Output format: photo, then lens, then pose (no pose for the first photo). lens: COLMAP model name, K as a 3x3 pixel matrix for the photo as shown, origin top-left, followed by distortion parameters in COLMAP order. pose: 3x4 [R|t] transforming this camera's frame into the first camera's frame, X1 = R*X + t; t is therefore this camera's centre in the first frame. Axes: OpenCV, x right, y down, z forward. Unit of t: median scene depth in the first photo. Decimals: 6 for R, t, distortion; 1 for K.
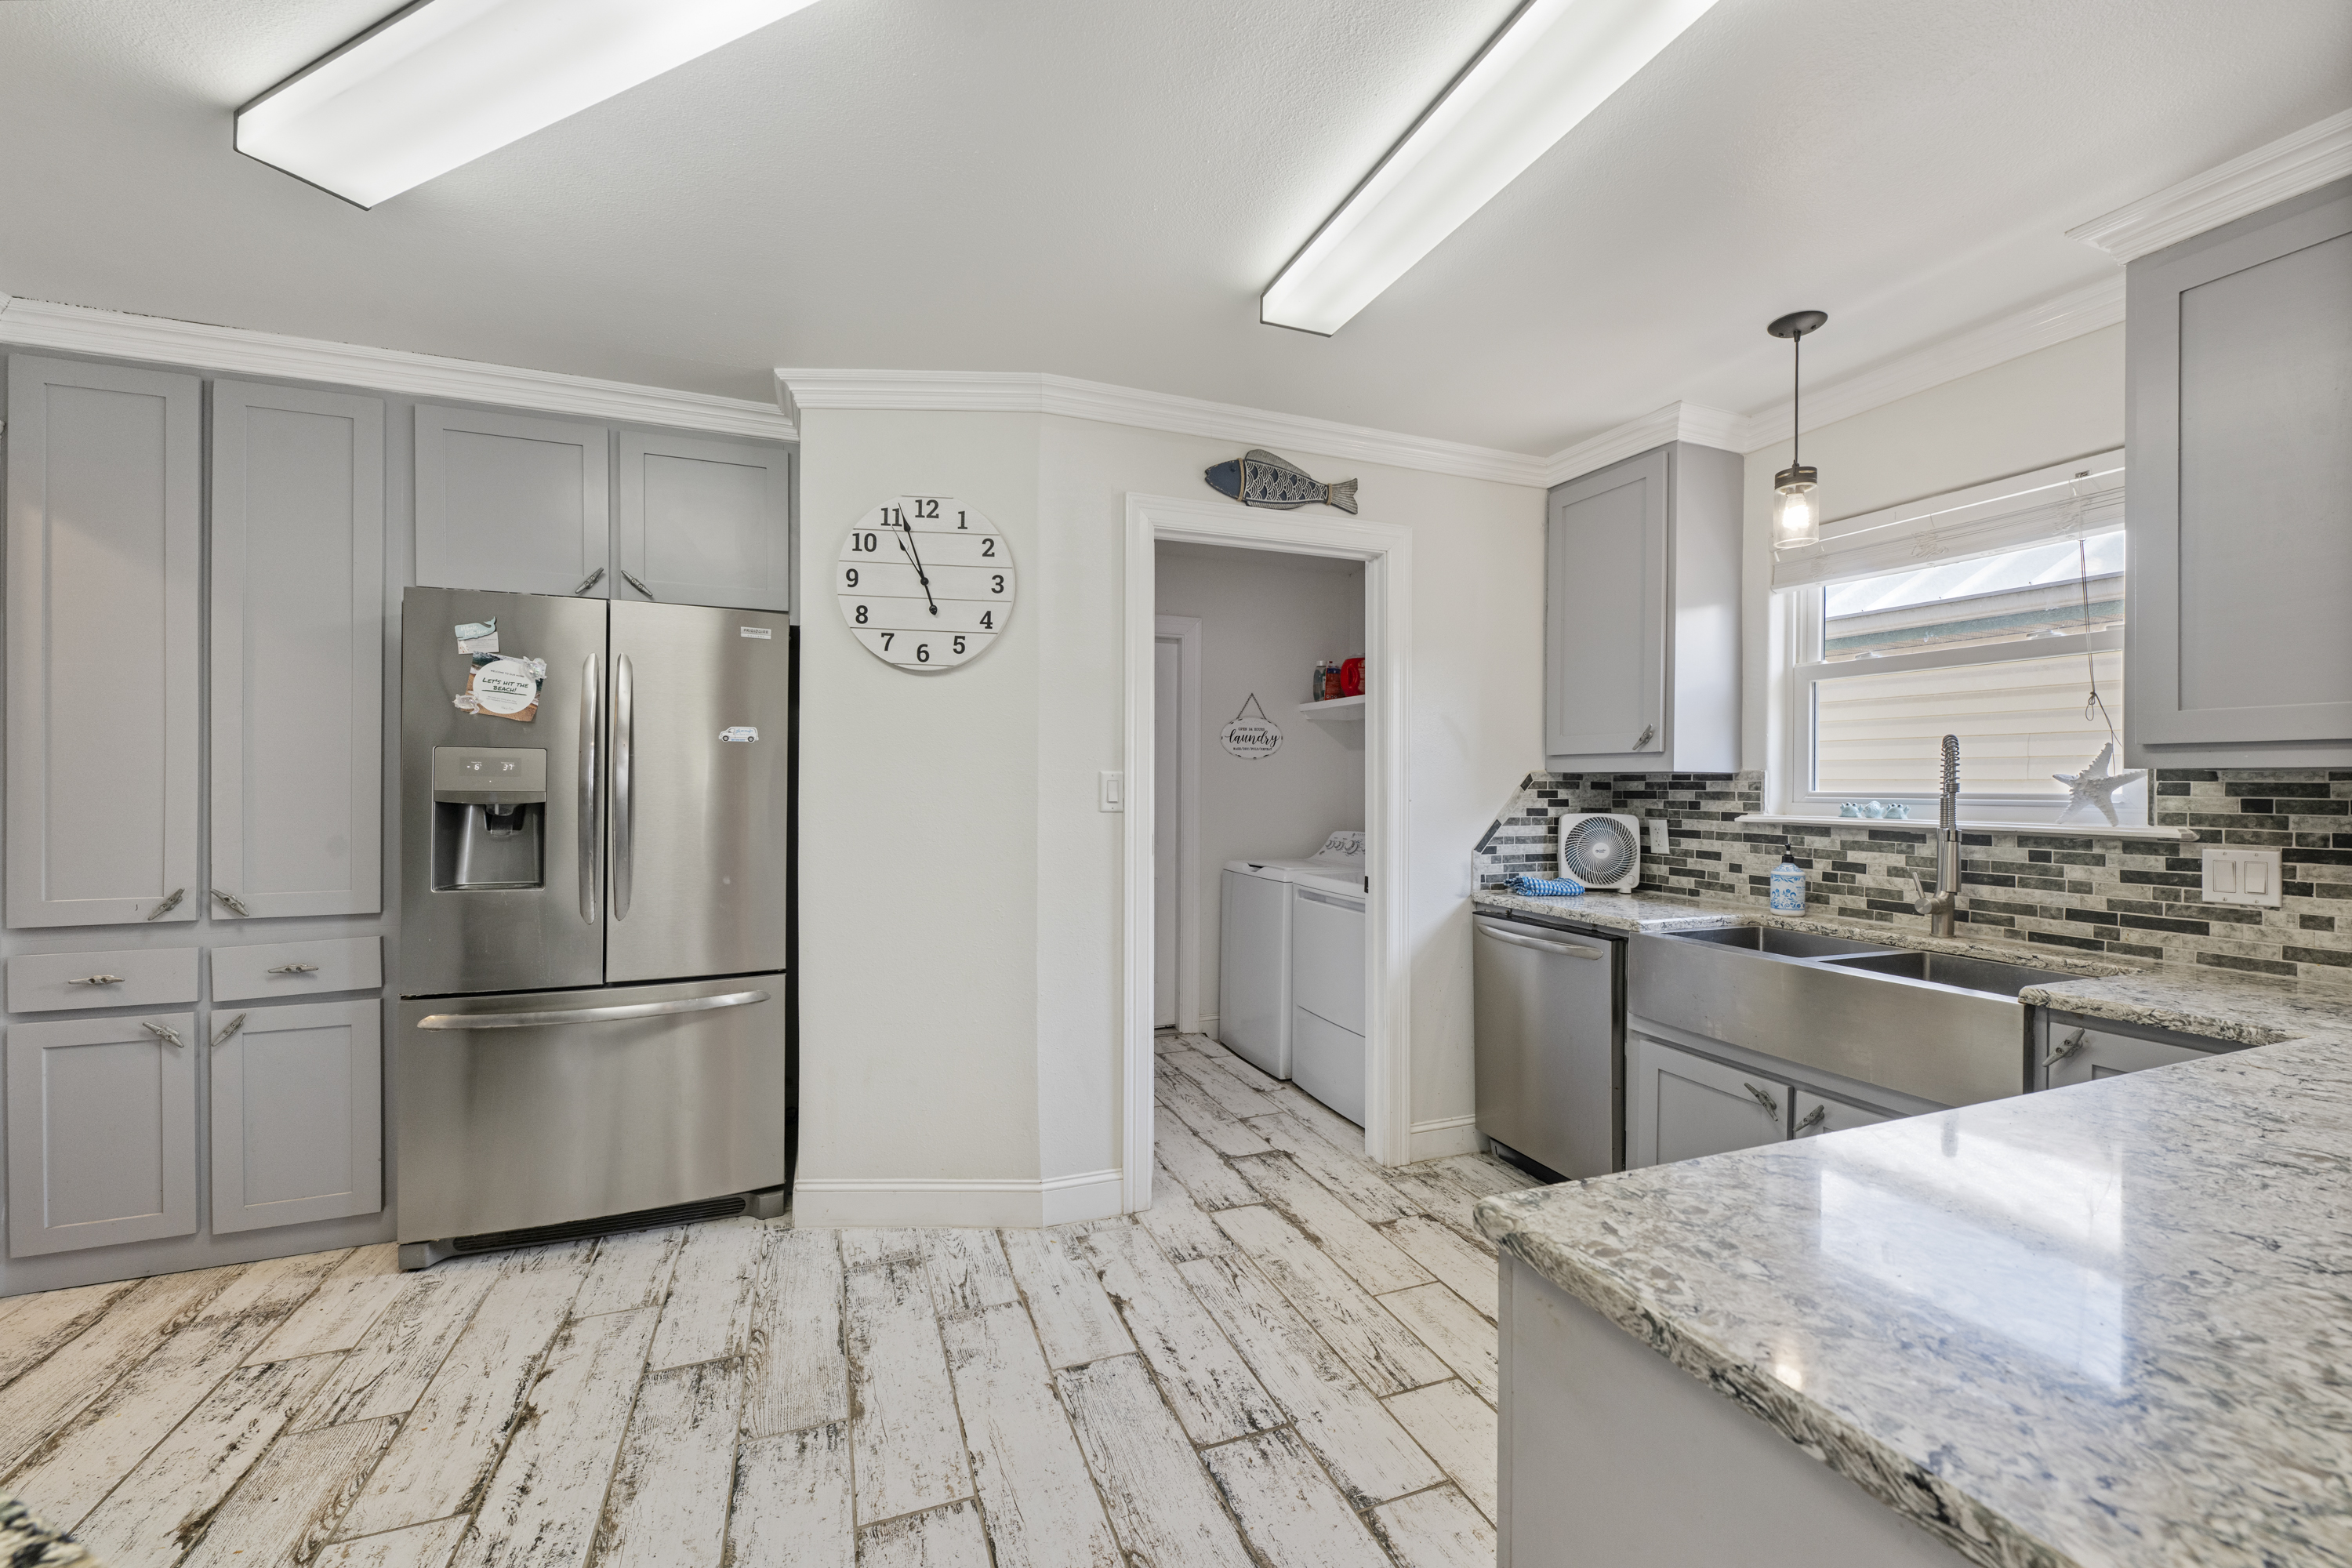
lens RADIAL K [[932.1, 0, 1176.0], [0, 932.1, 784.0], [0, 0, 1]] dist [0.000374, 0.000060]
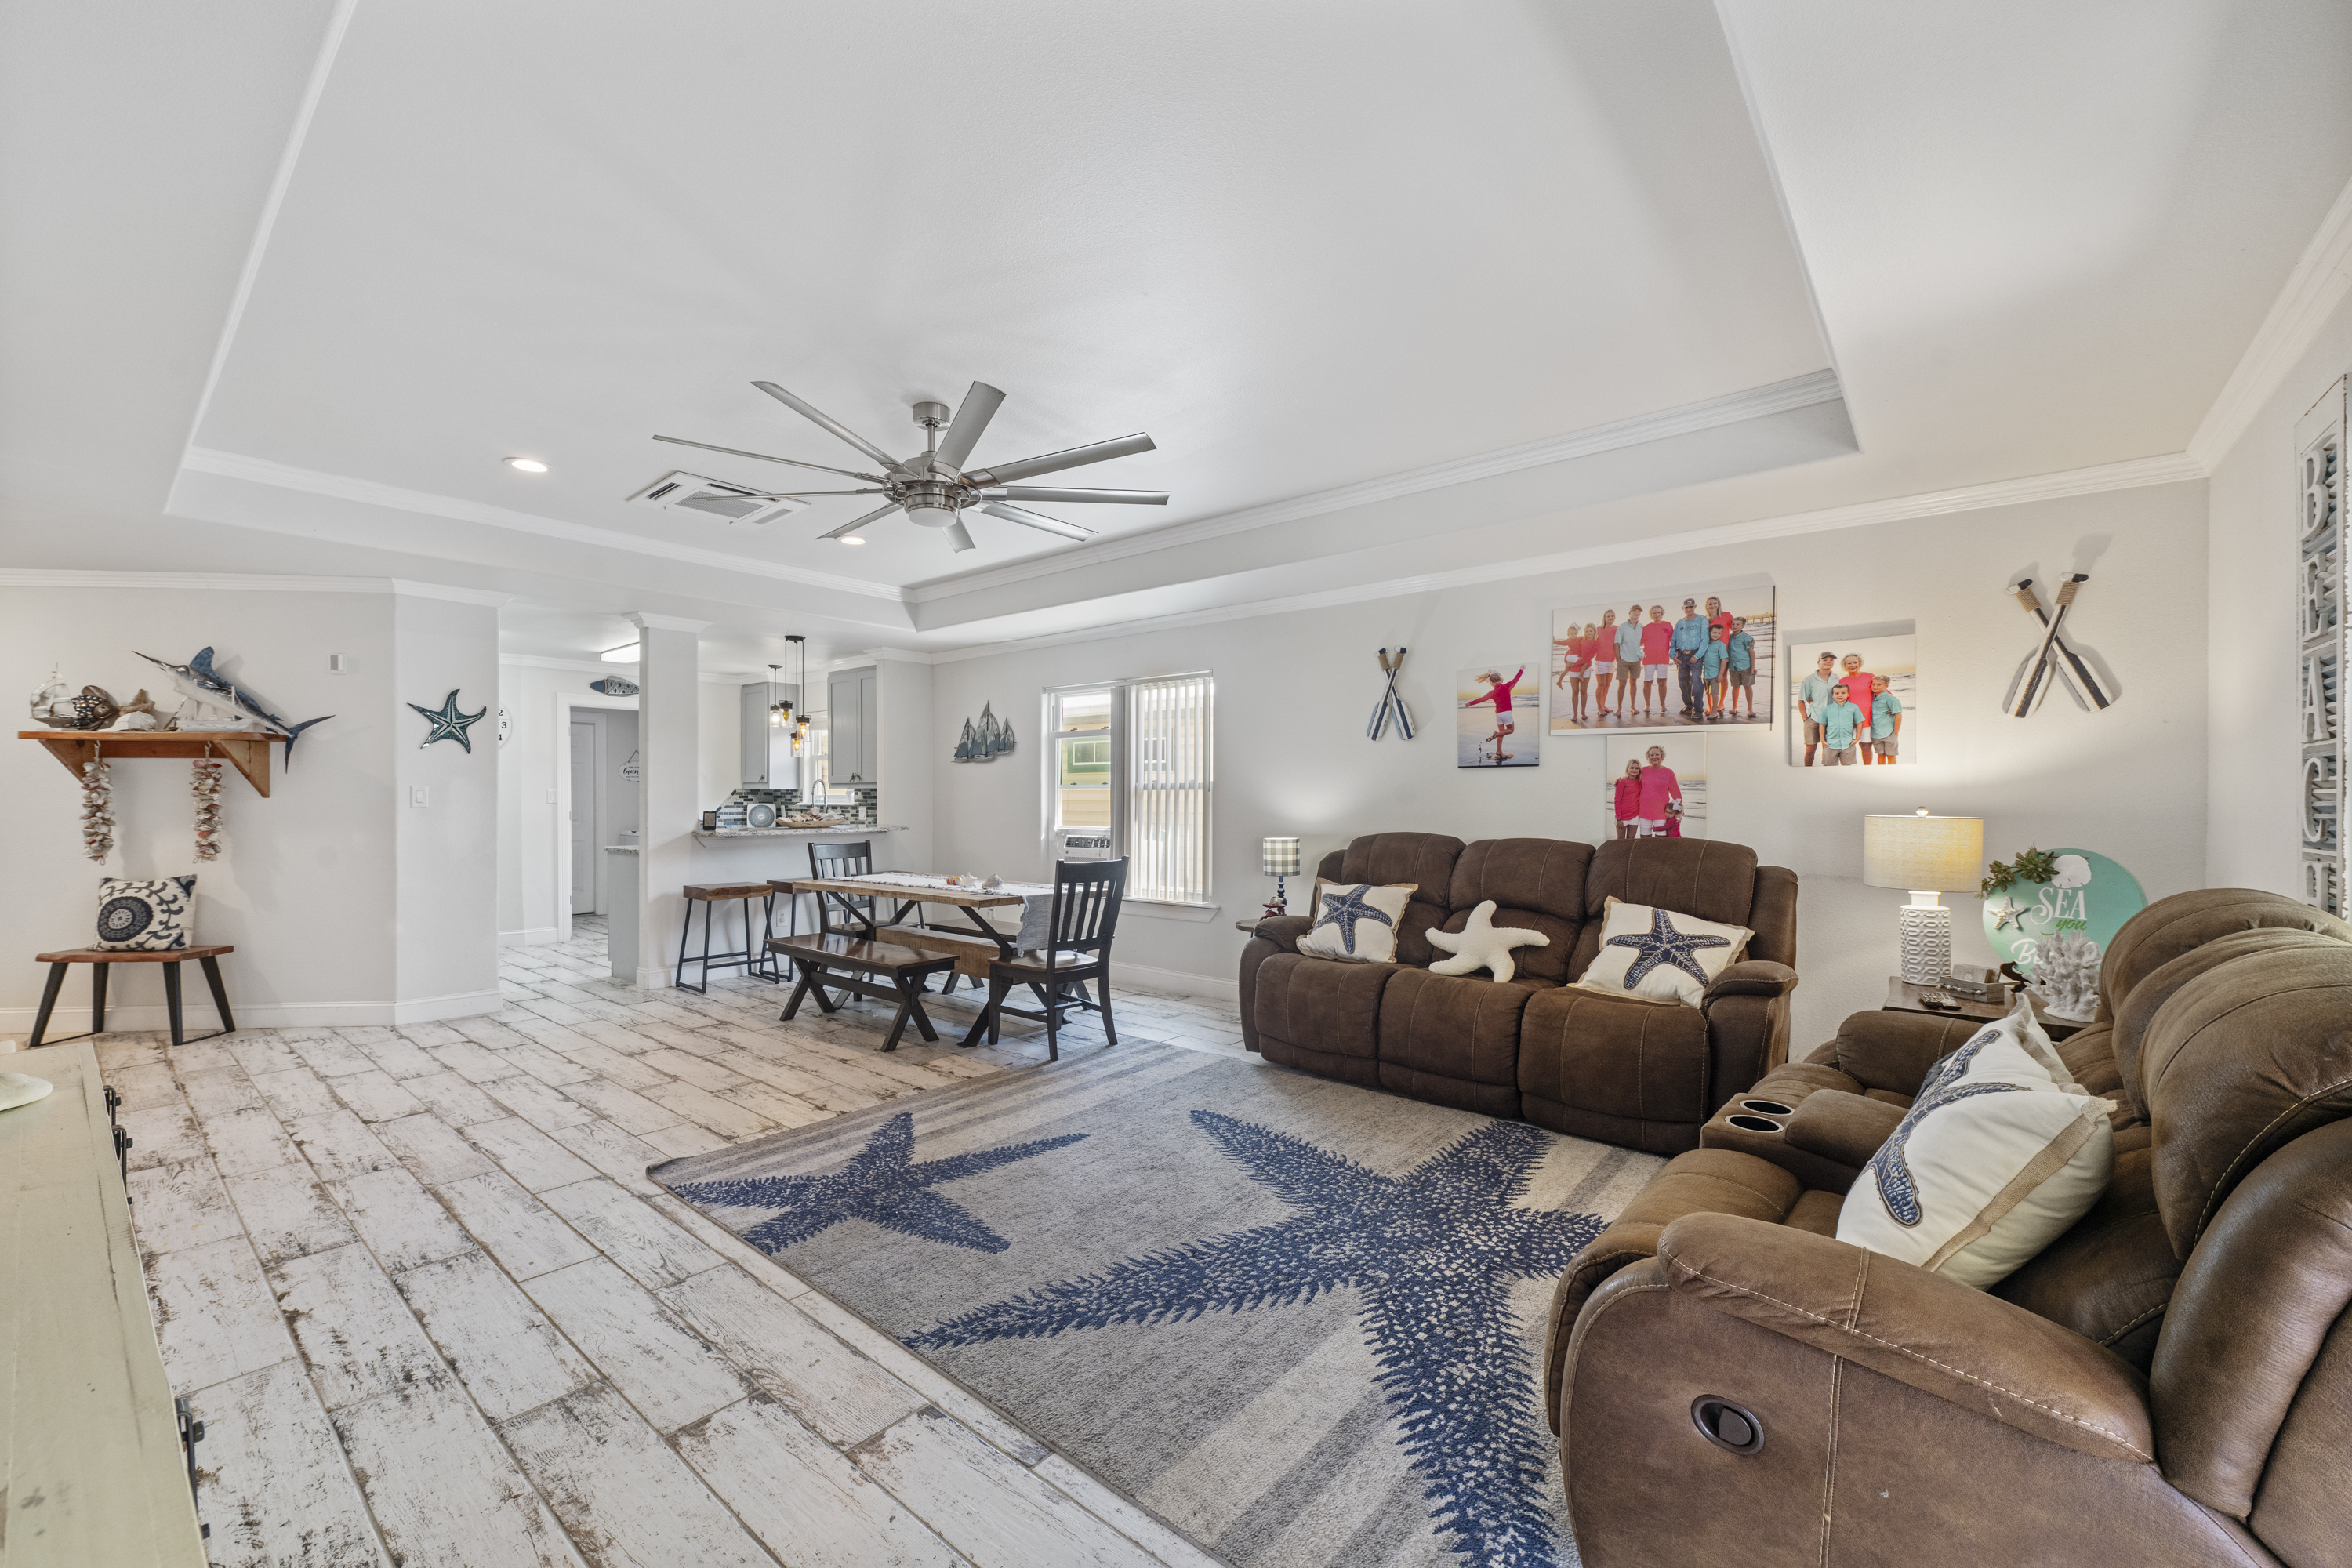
lens RADIAL K [[946.7, 0, 1175.3], [0, 946.7, 797.6], [0, 0, 1]] dist [0.000959, 0.000391]
pose [[0.877785, -0.006195, 0.479015, 0.226762], [0.004865, 0.999980, 0.004019, 0.010438], [-0.479030, -0.001197, 0.877798, -2.580456]]
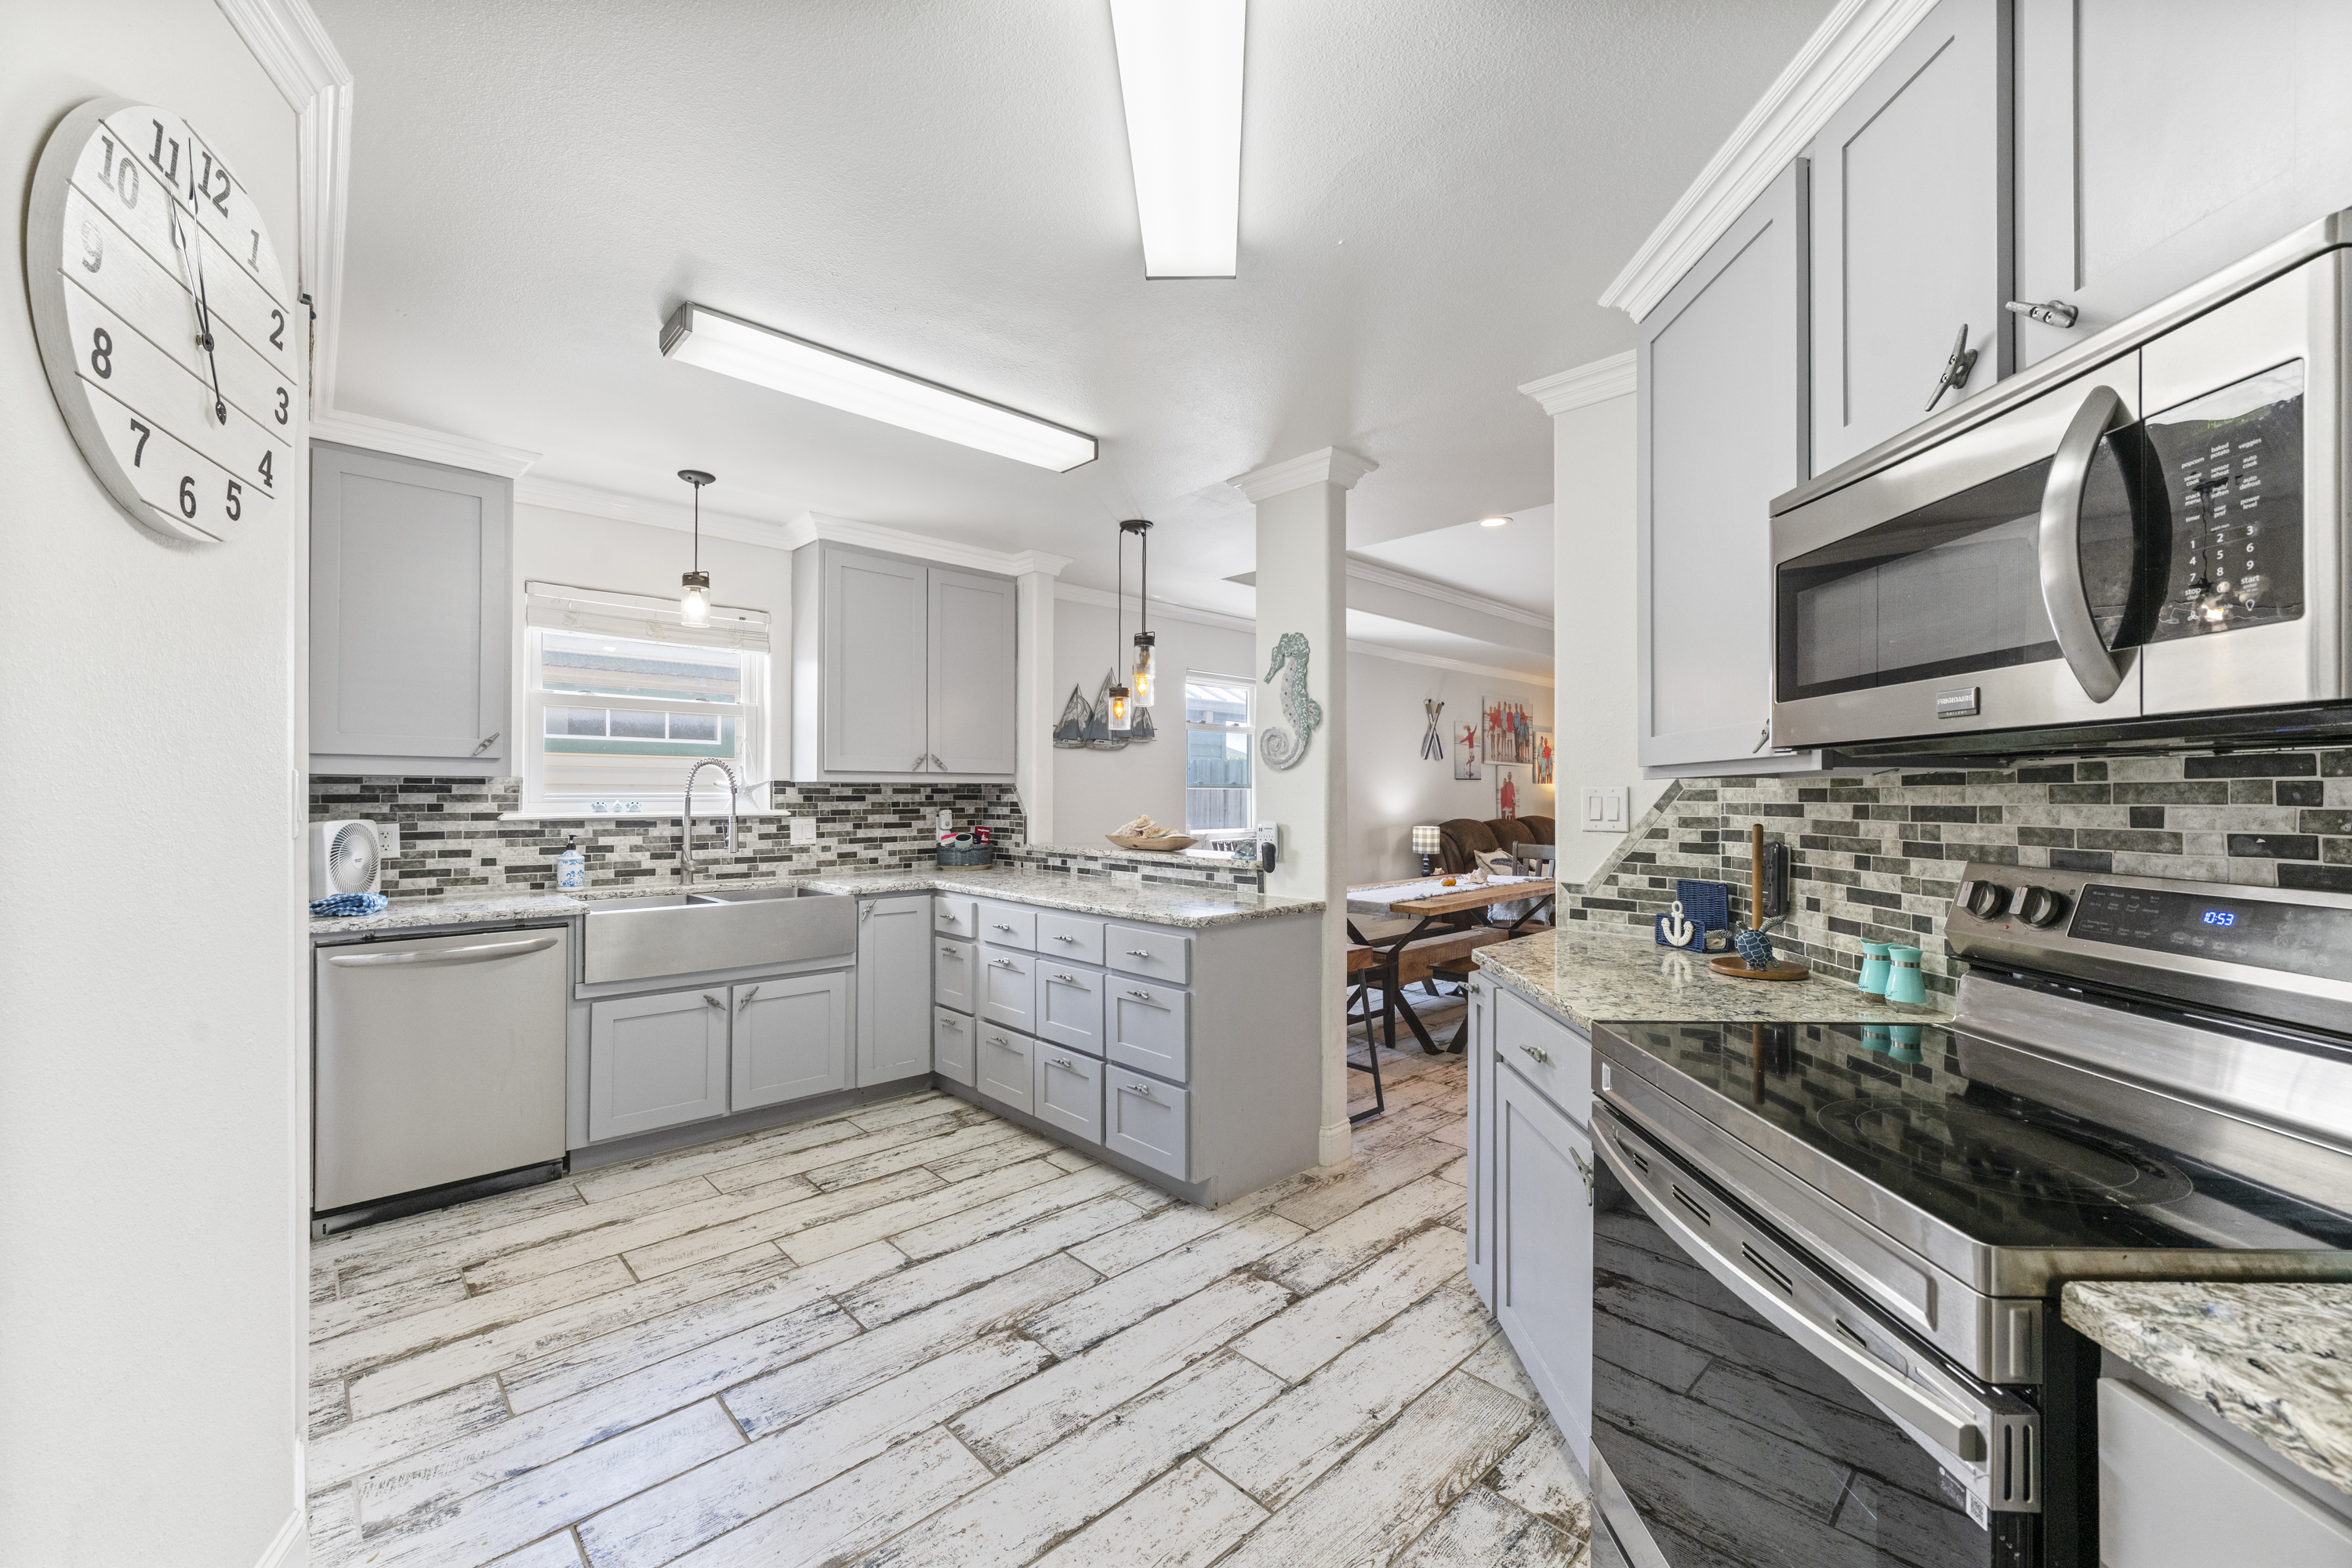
lens RADIAL K [[927.8, 0, 1186.6], [0, 927.8, 789.6], [0, 0, 1]] dist [0.000928, 0.000141]
pose [[-0.381709, -0.004218, 0.924273, -0.853976], [-0.005707, 0.999981, 0.002206, -0.005389], [-0.924265, -0.004432, -0.381726, 0.726241]]
